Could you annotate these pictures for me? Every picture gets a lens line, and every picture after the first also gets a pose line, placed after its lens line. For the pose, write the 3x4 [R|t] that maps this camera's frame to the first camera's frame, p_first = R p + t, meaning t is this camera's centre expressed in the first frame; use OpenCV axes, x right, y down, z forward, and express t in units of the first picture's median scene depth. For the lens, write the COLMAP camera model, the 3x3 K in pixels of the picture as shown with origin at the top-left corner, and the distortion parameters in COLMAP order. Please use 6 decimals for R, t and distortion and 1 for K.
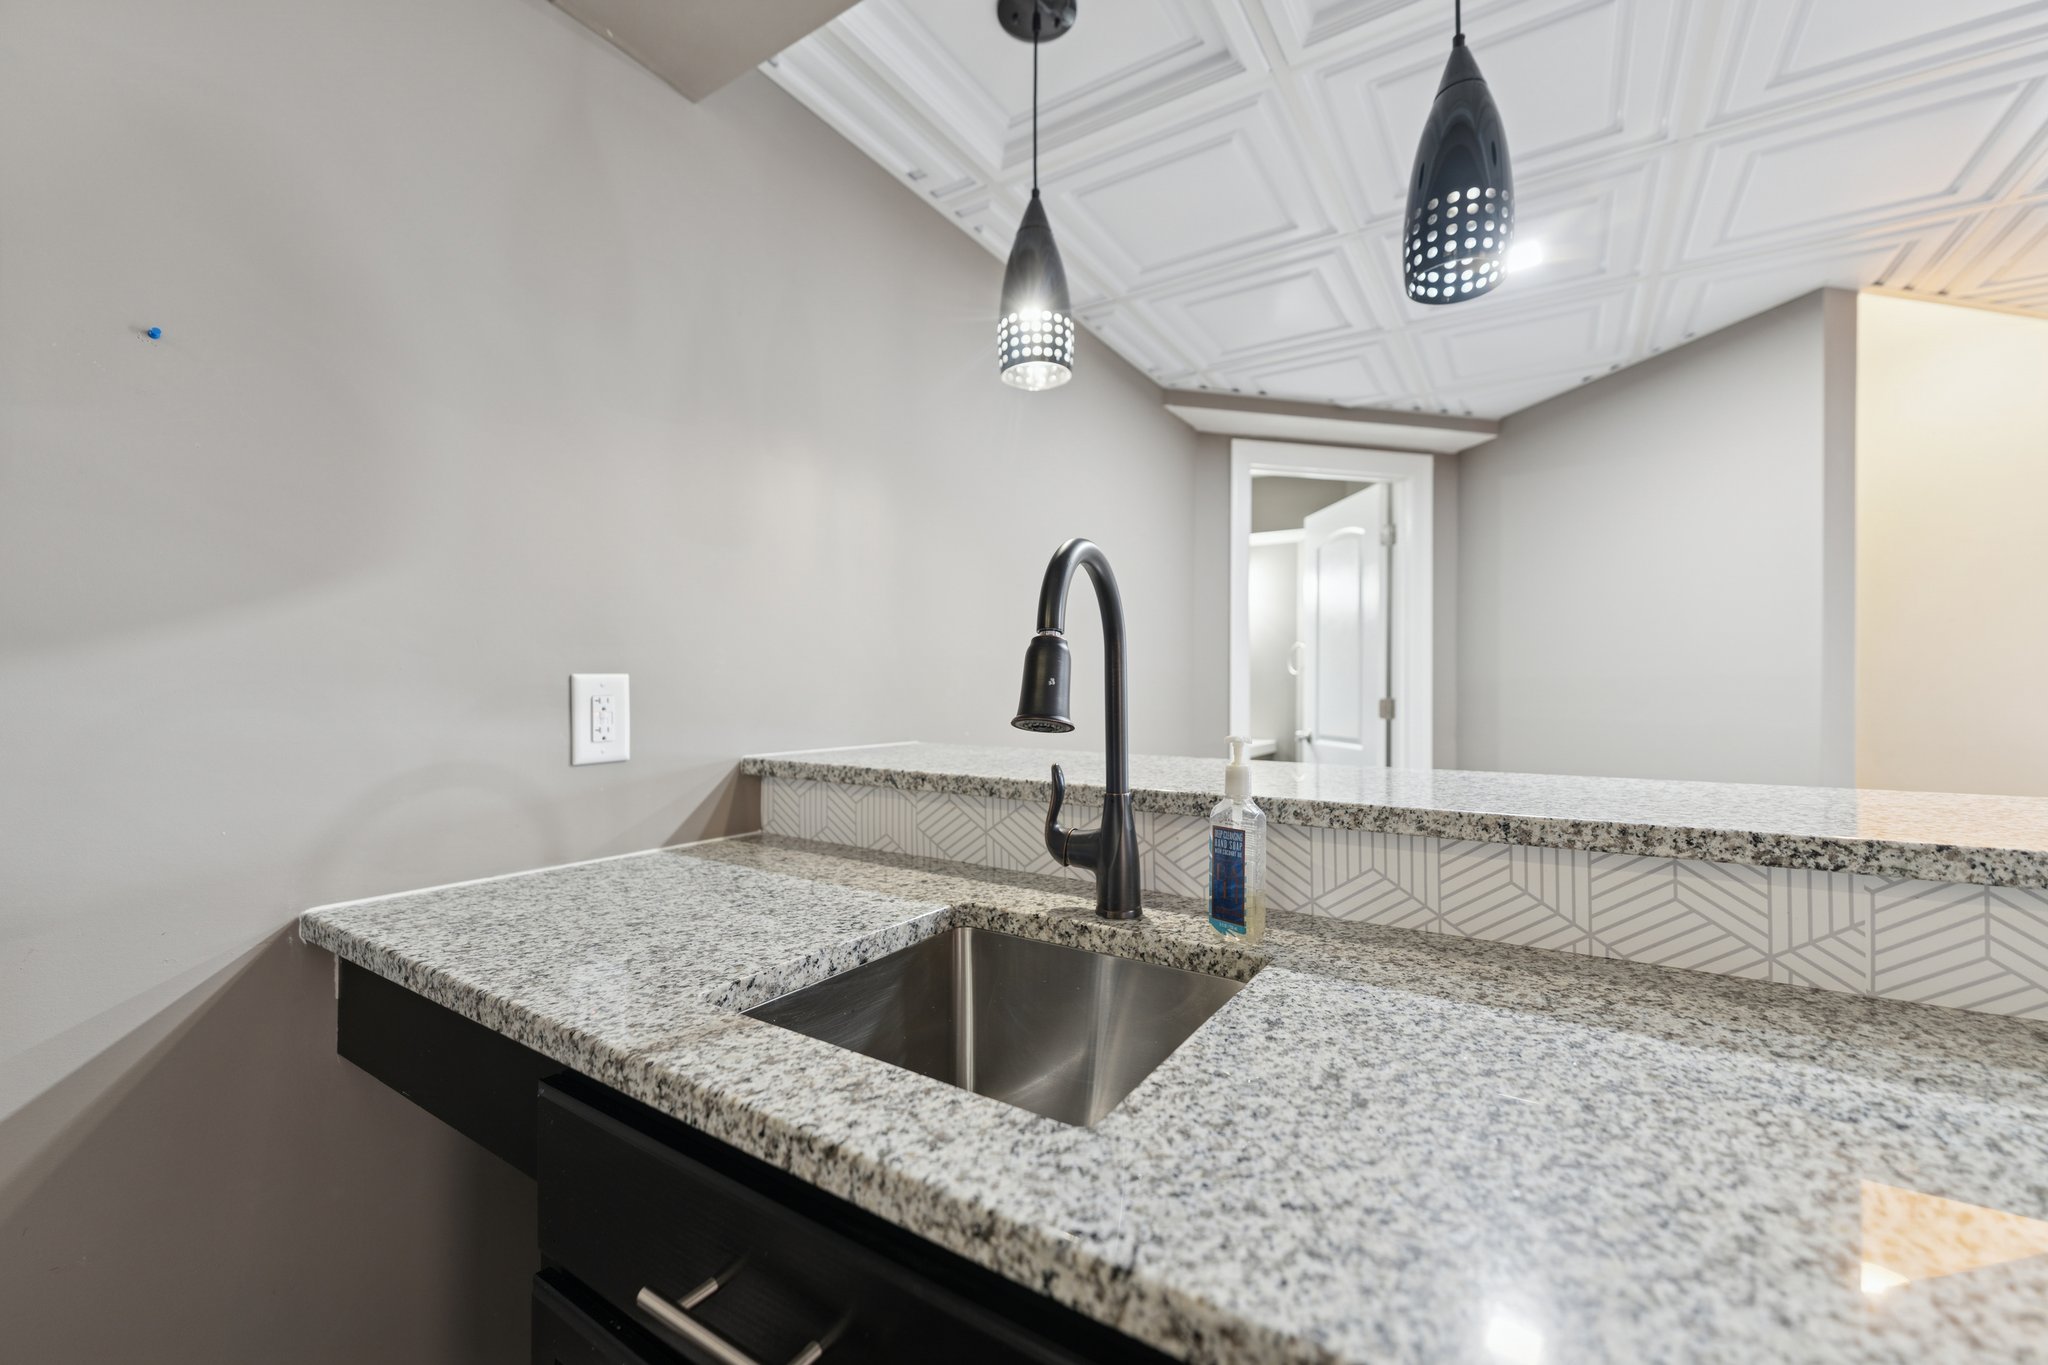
lens RADIAL K [[824.3, 0, 1006.0], [0, 824.3, 677.4], [0, 0, 1]] dist [0.001573, -0.000035]
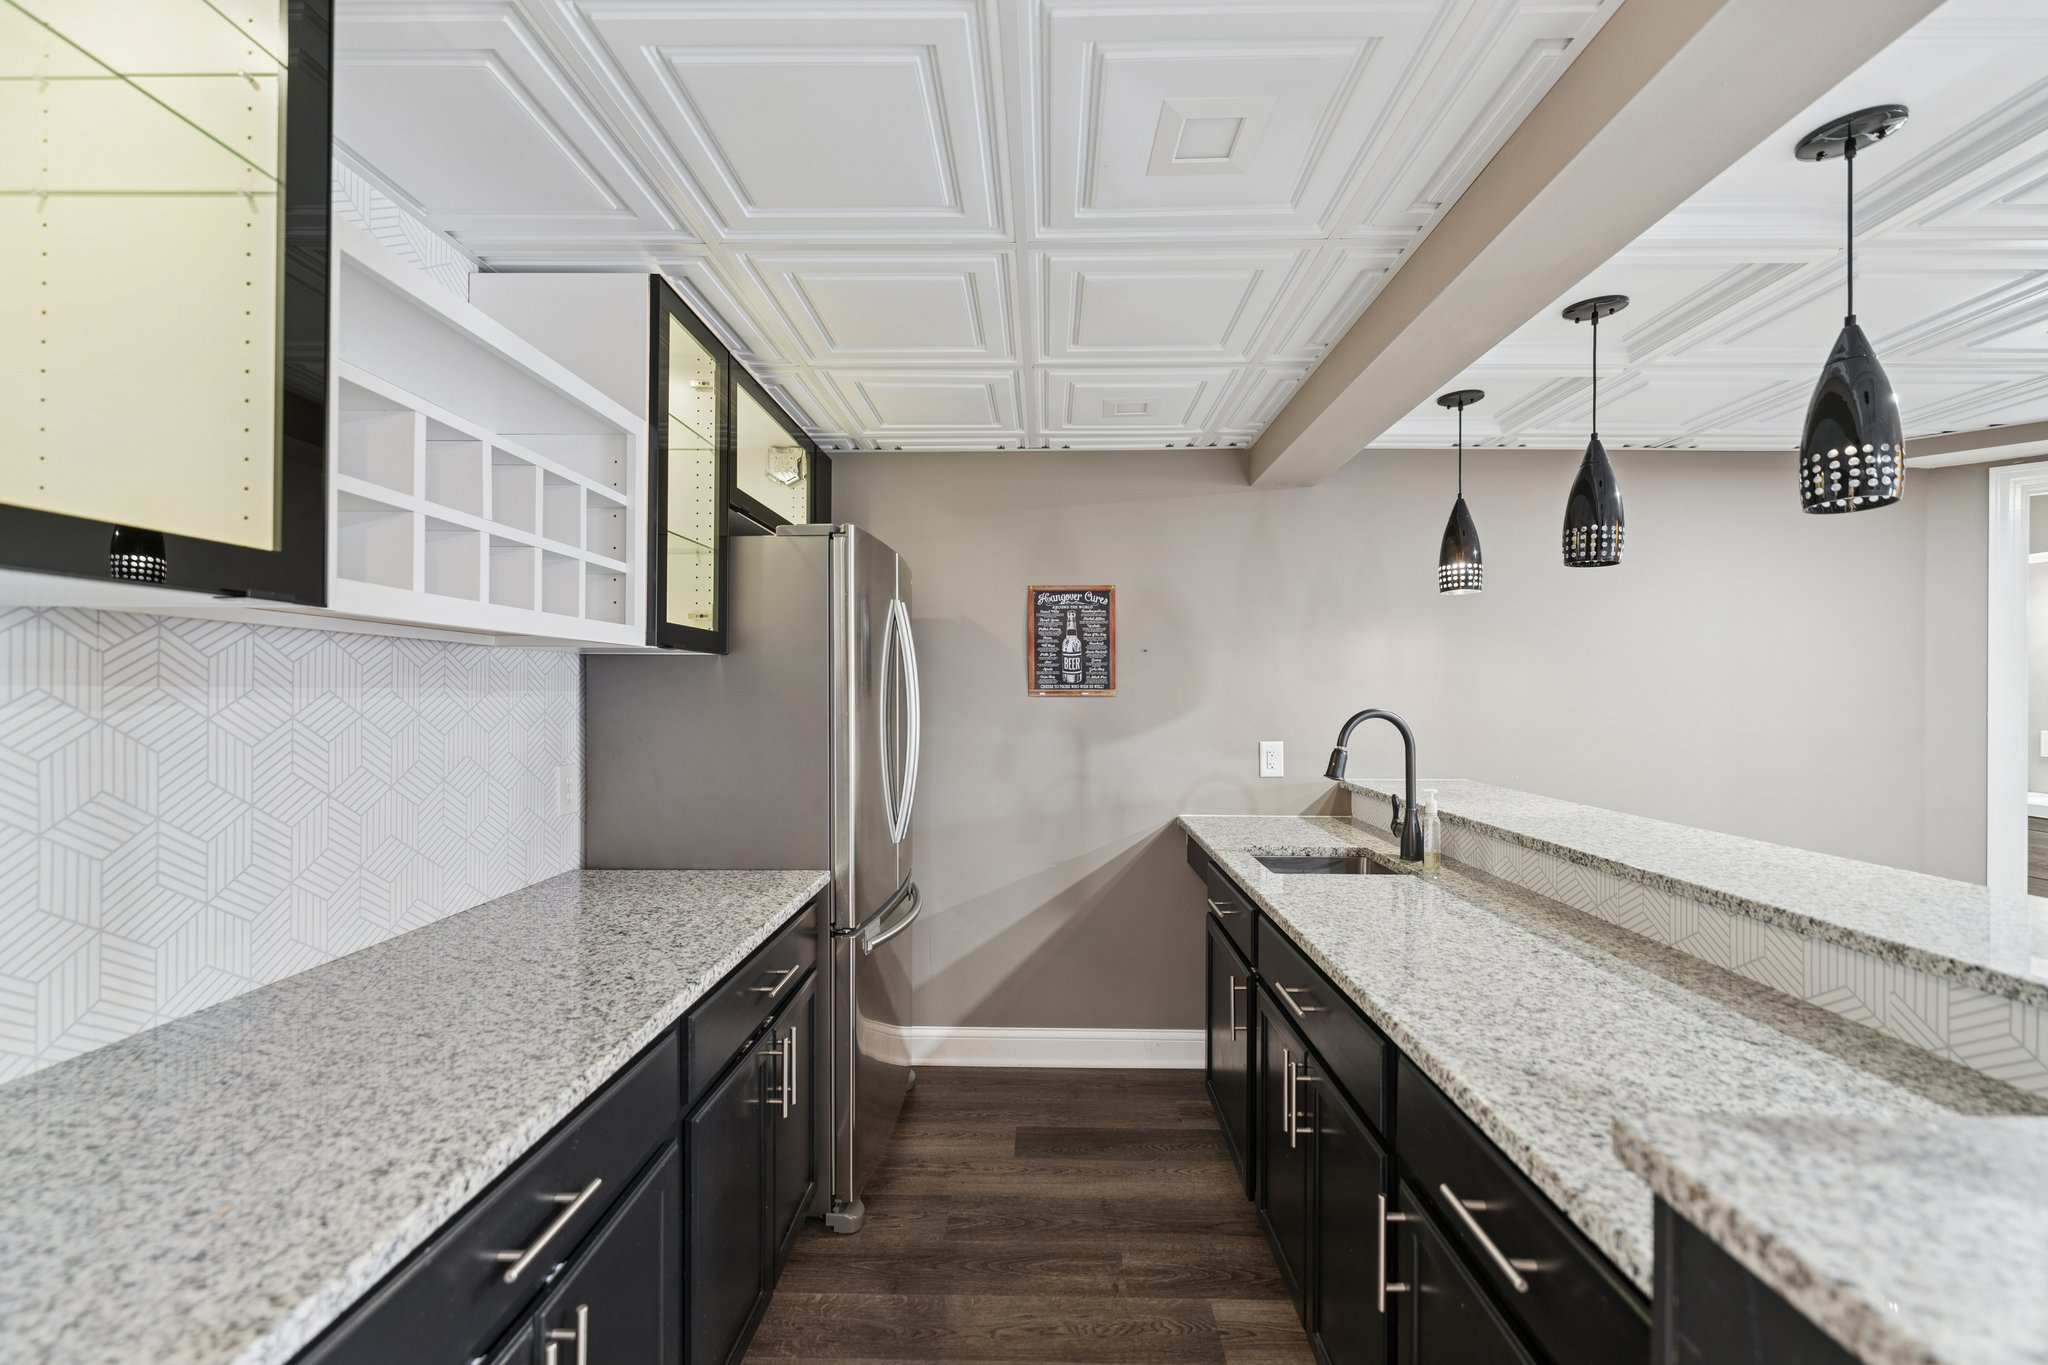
lens RADIAL K [[824.3, 0, 1032.6], [0, 824.3, 699.5], [0, 0, 1]] dist [0.001573, -0.000035]
pose [[0.536348, 0.006419, -0.843973, 1.558121], [0.006518, 0.999910, 0.011747, -0.210879], [0.843972, -0.011802, 0.536257, -1.198242]]
